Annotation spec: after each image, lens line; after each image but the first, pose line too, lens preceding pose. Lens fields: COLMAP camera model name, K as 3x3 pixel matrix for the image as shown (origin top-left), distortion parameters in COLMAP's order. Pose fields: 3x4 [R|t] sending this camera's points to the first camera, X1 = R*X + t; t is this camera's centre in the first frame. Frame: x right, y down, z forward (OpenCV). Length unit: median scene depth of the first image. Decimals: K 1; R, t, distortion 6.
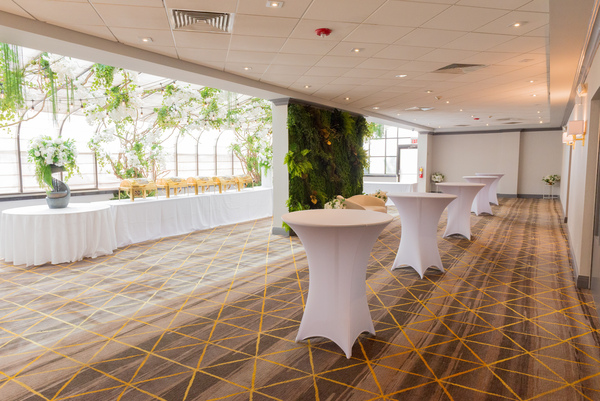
lens RADIAL K [[401.4, 0, 306.2], [0, 401.4, 199.4], [0, 0, 1]] dist [-0.000439, -0.003995]
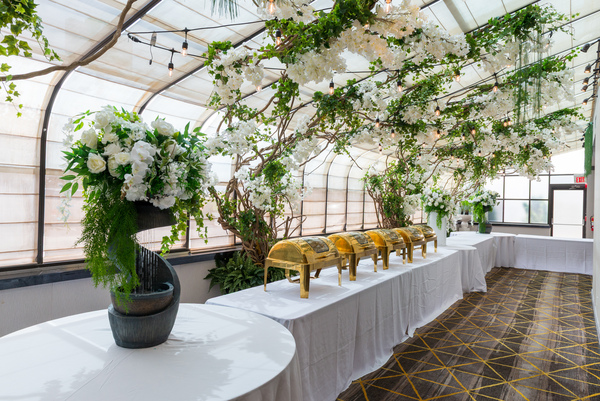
lens RADIAL K [[401.4, 0, 306.2], [0, 401.4, 199.4], [0, 0, 1]] dist [-0.000439, -0.003995]
pose [[0.998412, 0.025454, -0.050264, -0.401944], [-0.030299, 0.994714, -0.098113, -0.051684], [0.047501, 0.099480, 0.993905, 0.575926]]
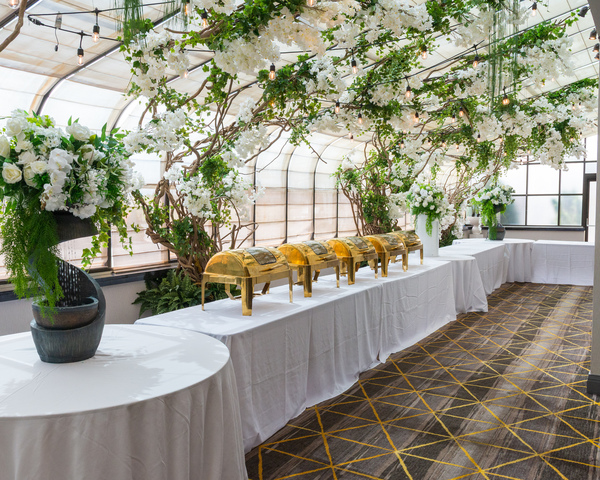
lens RADIAL K [[564.1, 0, 300.0], [0, 564.1, 240.0], [0, 0, 1]] dist [-0.004454, -0.006943]
pose [[0.999988, -0.001060, -0.004817, -0.373288], [0.000911, 0.999524, -0.030822, -0.044445], [0.004848, 0.030817, 0.999513, 0.487788]]
